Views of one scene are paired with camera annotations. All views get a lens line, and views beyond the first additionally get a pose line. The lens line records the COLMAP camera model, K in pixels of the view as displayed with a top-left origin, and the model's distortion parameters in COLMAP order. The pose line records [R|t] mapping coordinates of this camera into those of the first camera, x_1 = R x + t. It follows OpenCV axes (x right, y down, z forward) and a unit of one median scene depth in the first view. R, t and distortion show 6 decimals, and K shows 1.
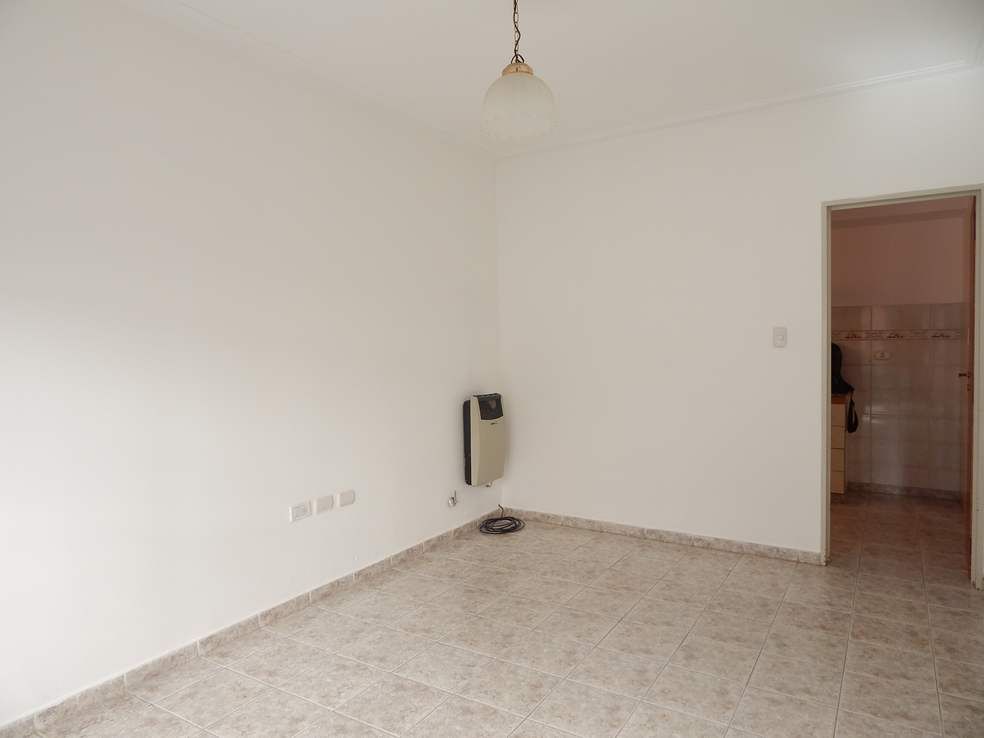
lens RADIAL K [[655.2, 0, 488.0], [0, 655.2, 372.2], [0, 0, 1]] dist [0.016292, -0.003534]
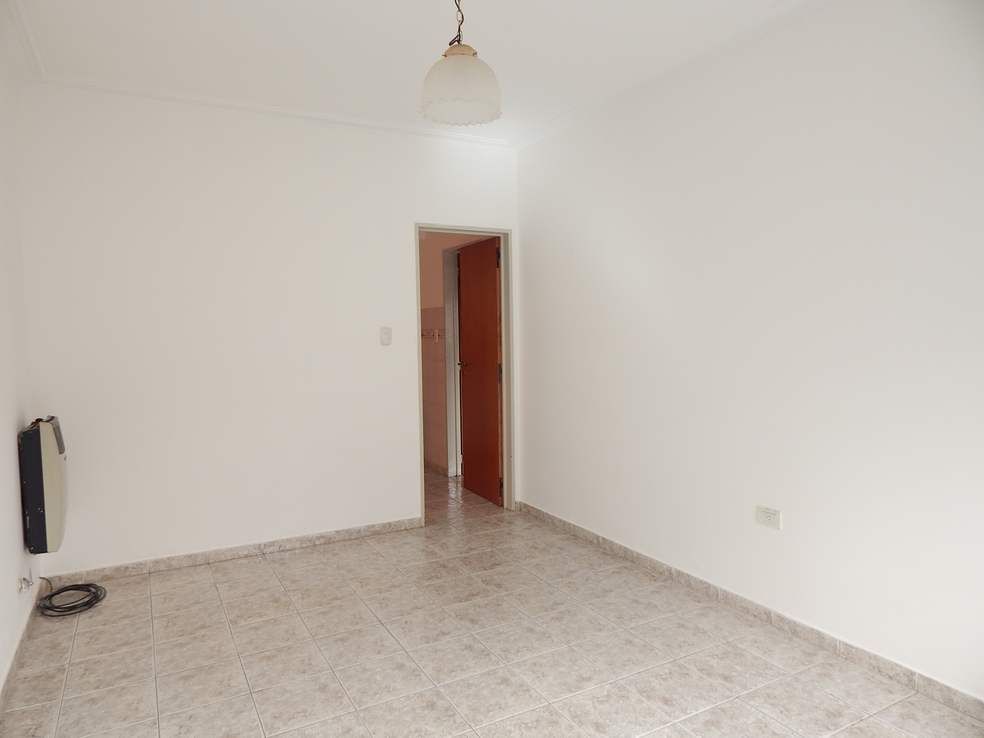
lens RADIAL K [[655.2, 0, 493.1], [0, 655.2, 366.2], [0, 0, 1]] dist [0.016292, -0.003534]
pose [[0.480331, -0.037681, 0.876278, -0.463148], [0.046787, 0.998755, 0.017302, -0.012001], [-0.875839, 0.032688, 0.481496, 0.305445]]
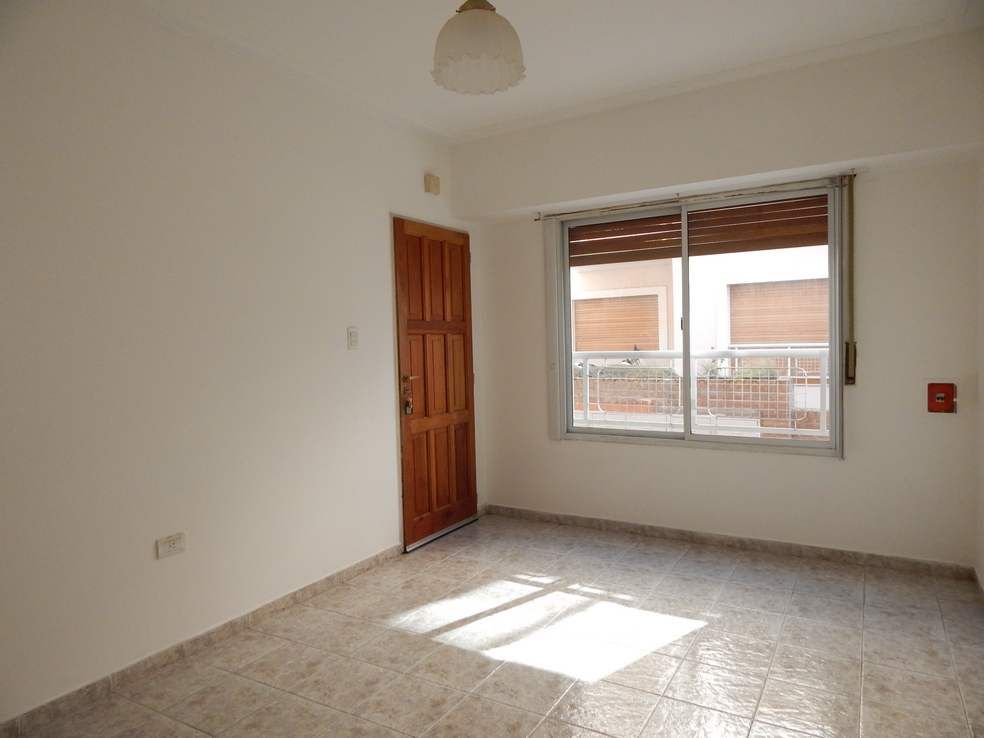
lens RADIAL K [[655.2, 0, 497.8], [0, 655.2, 372.2], [0, 0, 1]] dist [0.016292, -0.003534]
pose [[-0.998477, 0.046174, -0.030184, 0.038608], [0.042896, 0.993915, 0.101451, -0.046986], [0.034685, 0.100002, -0.994383, 1.111608]]
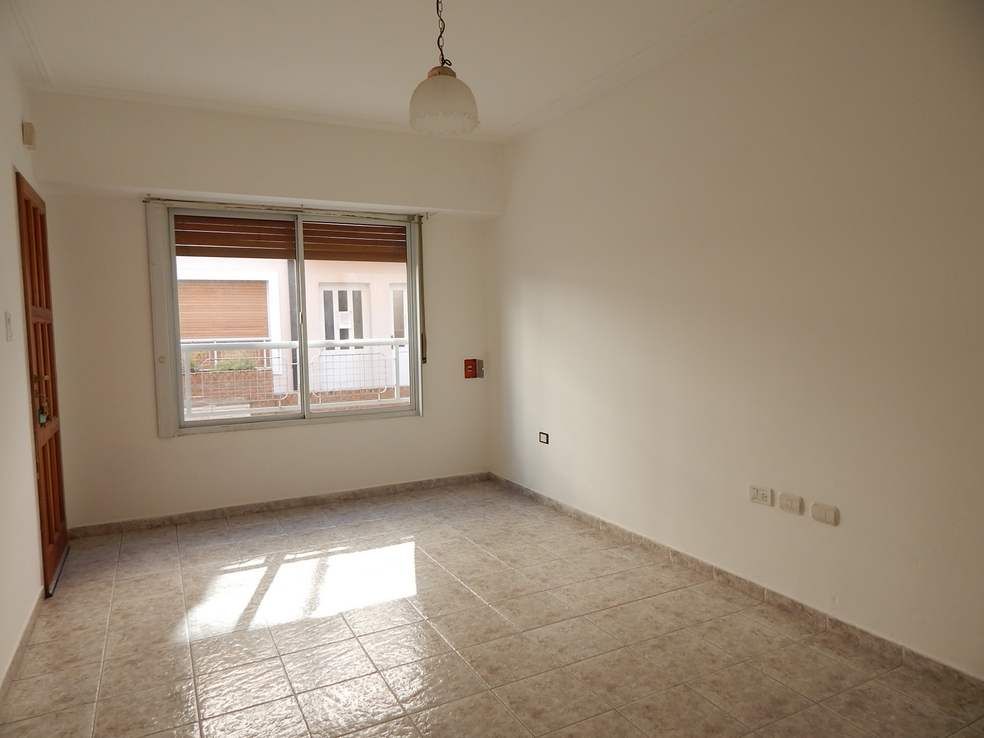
lens RADIAL K [[655.2, 0, 492.2], [0, 655.2, 367.5], [0, 0, 1]] dist [0.016292, -0.003534]
pose [[-0.497938, 0.086975, -0.862840, 0.591226], [-0.017171, 0.993774, 0.110083, -0.052450], [0.867043, 0.069630, -0.493344, 0.975210]]
